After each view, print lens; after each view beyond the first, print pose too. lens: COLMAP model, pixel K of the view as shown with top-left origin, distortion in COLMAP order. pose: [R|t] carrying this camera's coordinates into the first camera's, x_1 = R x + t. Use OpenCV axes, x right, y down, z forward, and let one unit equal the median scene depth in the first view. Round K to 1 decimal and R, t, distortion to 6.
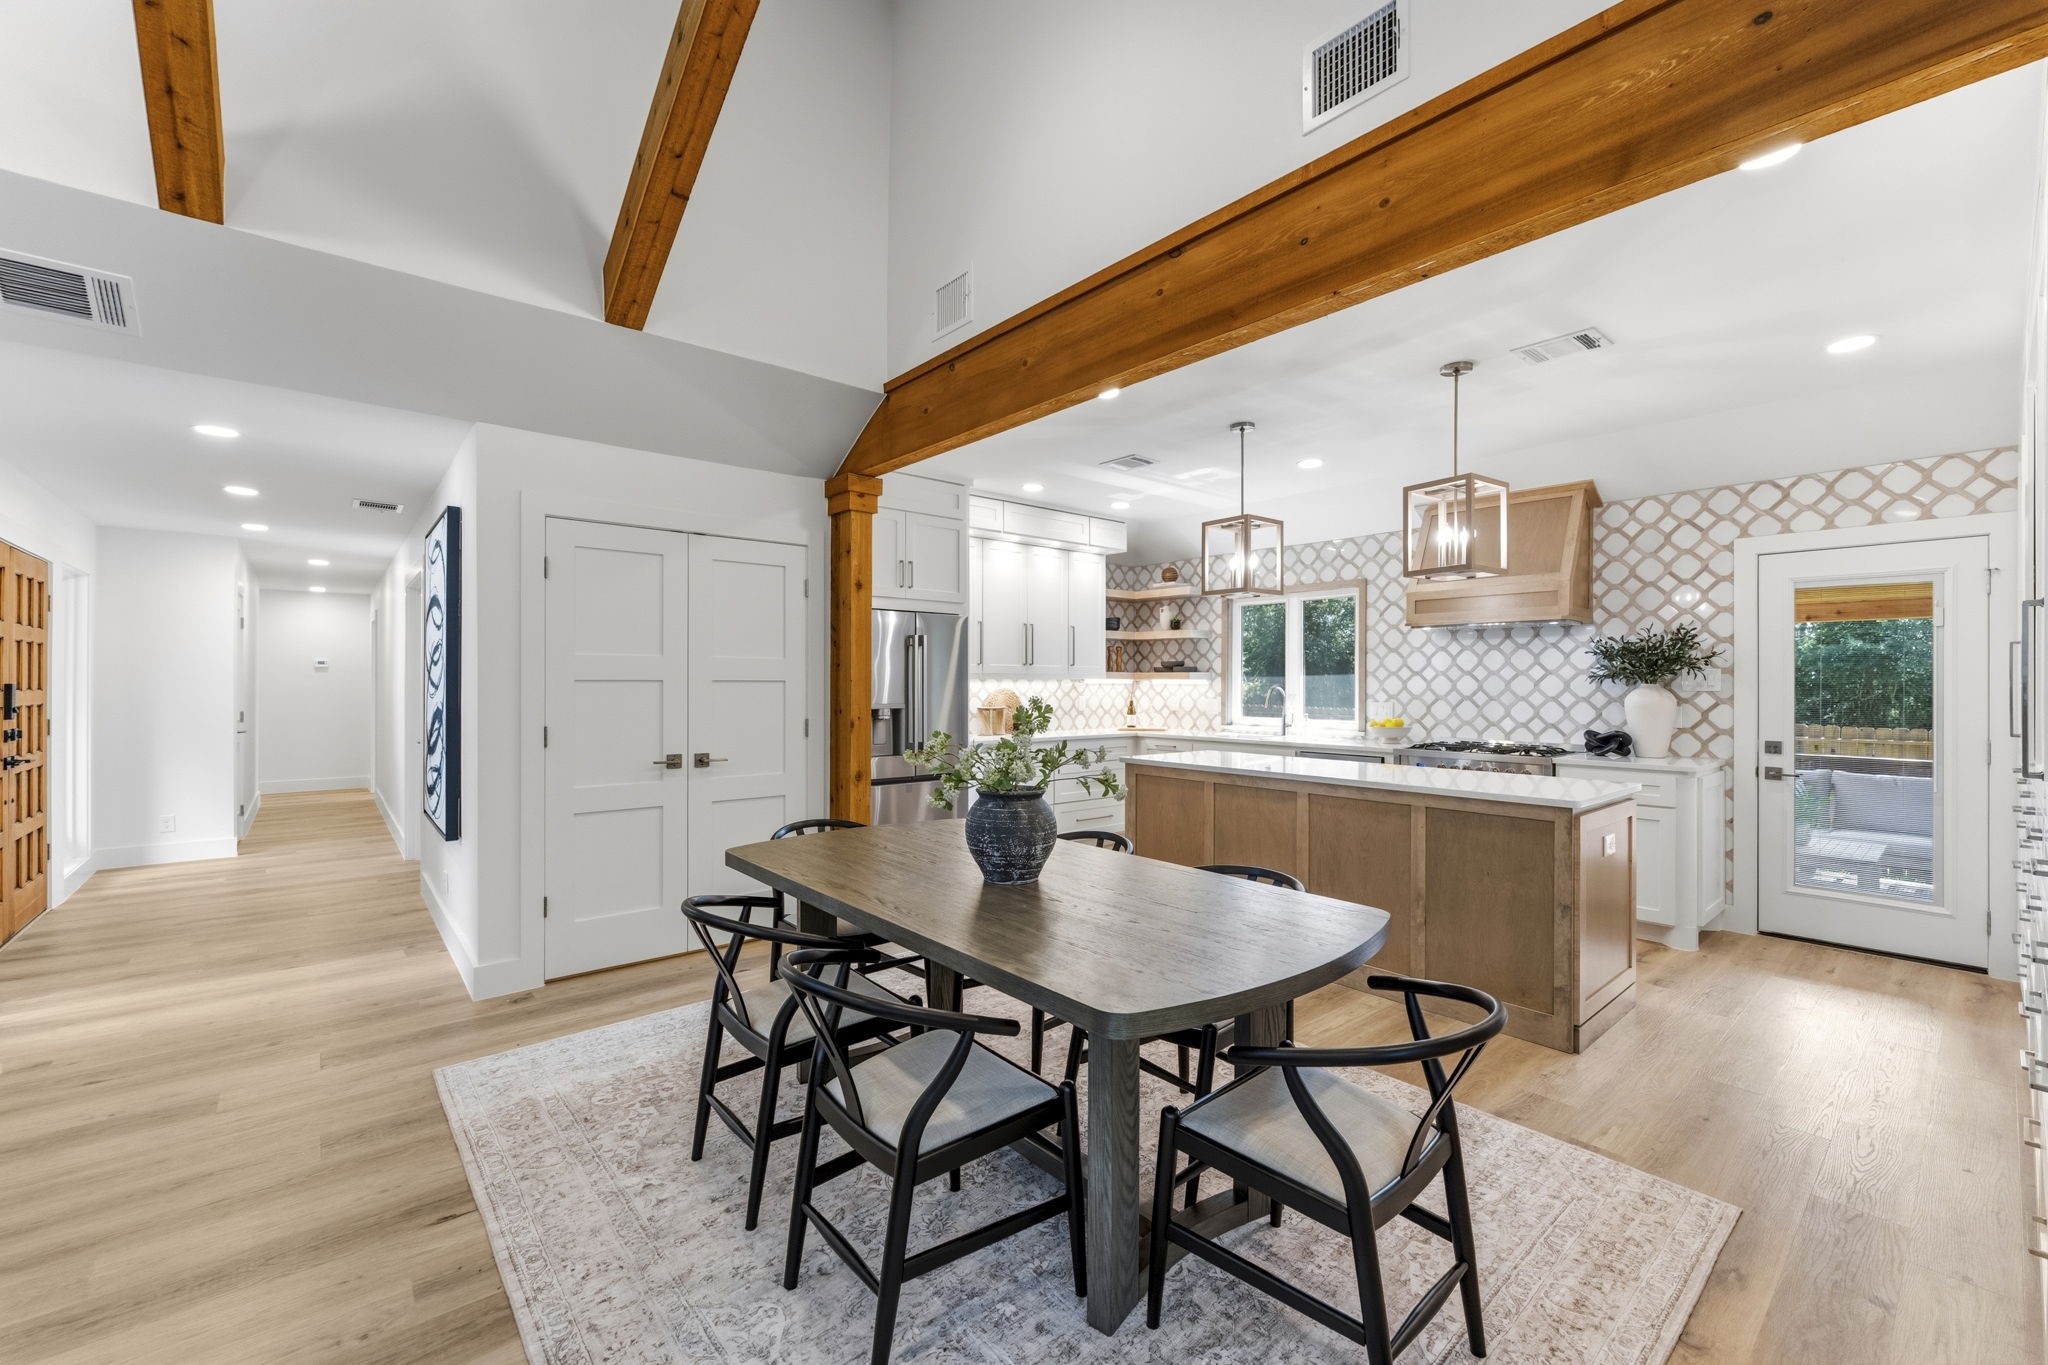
lens RADIAL K [[836.7, 0, 1019.5], [0, 836.7, 680.2], [0, 0, 1]] dist [-0.000900, -0.000215]
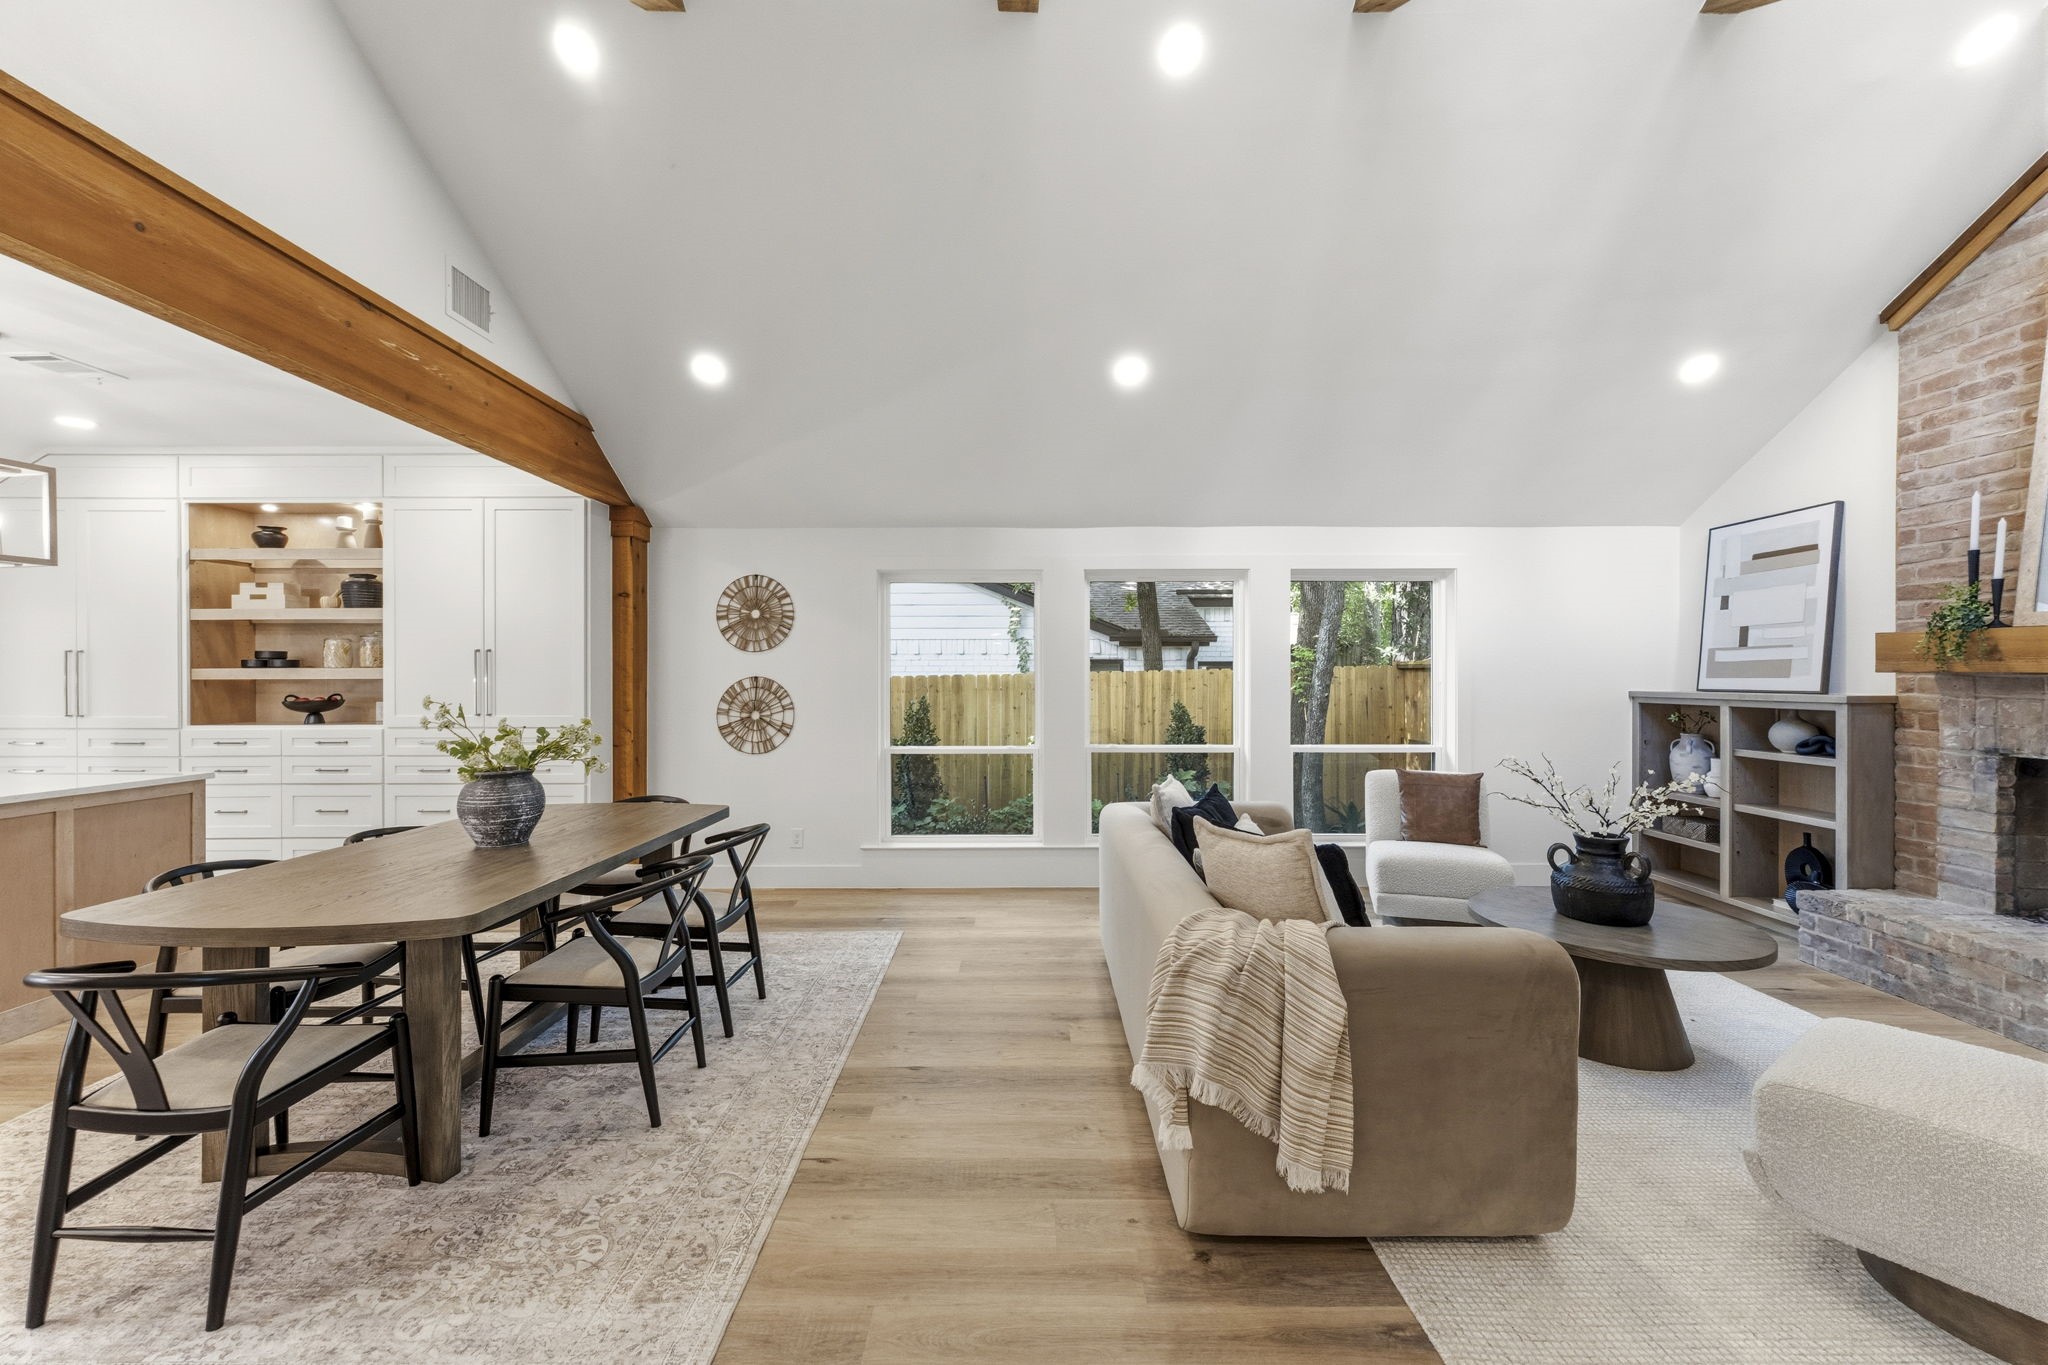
lens RADIAL K [[815.6, 0, 1024.0], [0, 815.6, 682.5], [0, 0, 1]] dist [-0.000463, -0.000057]
pose [[-0.762383, -0.005928, 0.647099, -0.624619], [-0.004005, 0.999982, 0.004442, -0.002711], [-0.647114, 0.000795, -0.762393, 0.650019]]
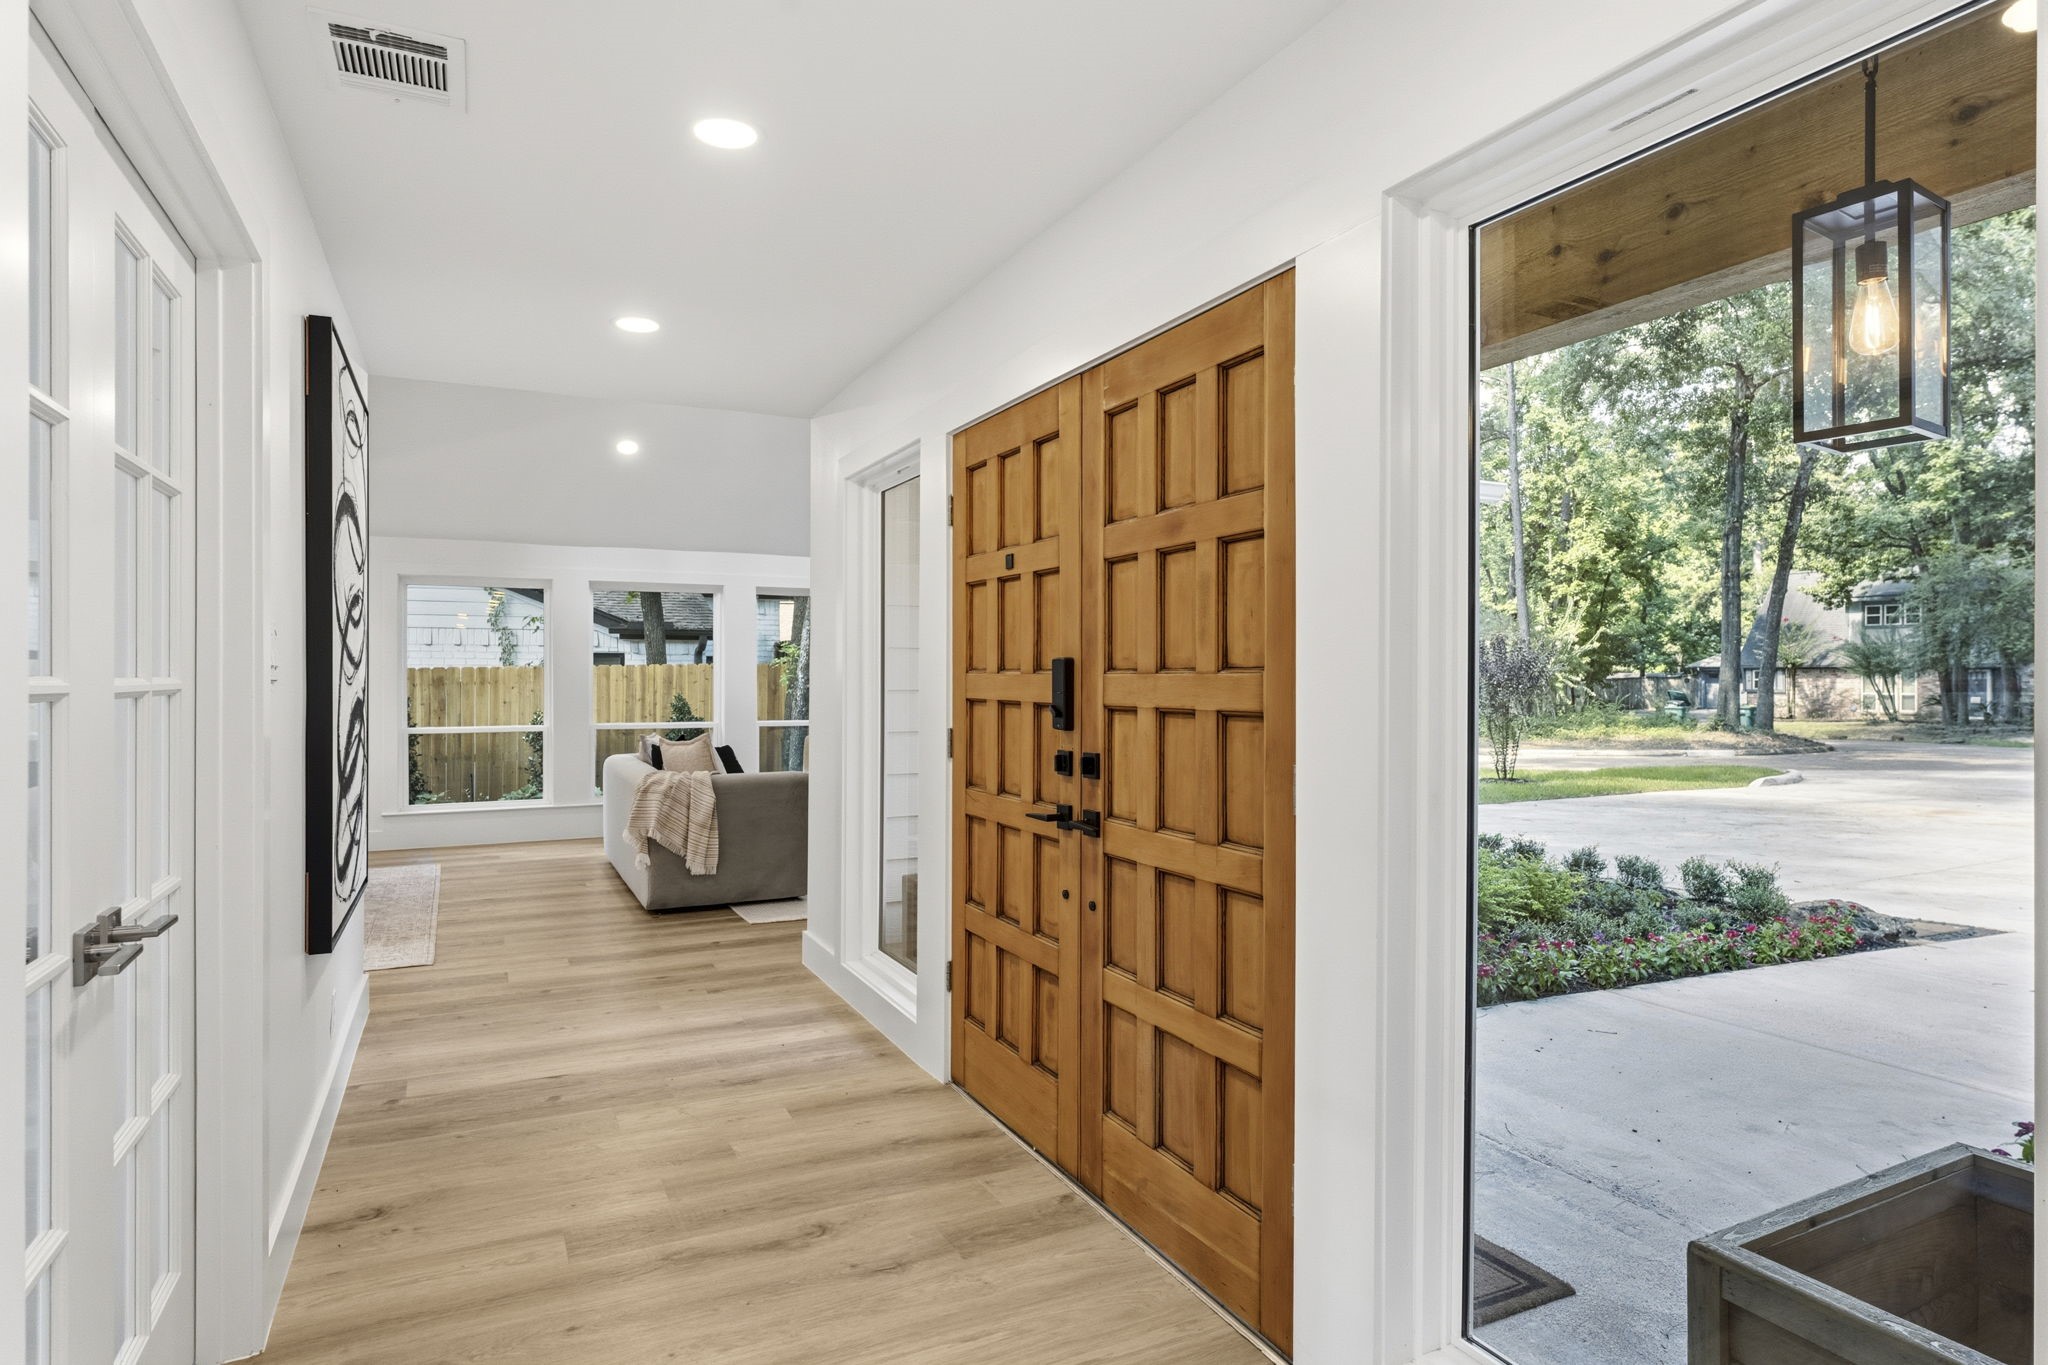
lens RADIAL K [[1127.8, 0, 1024.0], [0, 1127.8, 682.5], [0, 0, 1]] dist [-0.000186, -0.000105]
pose [[-0.970136, -0.005065, 0.242508, -1.097098], [-0.005396, 0.999985, -0.000698, 0.015585], [-0.242501, -0.001986, -0.970149, 1.350778]]
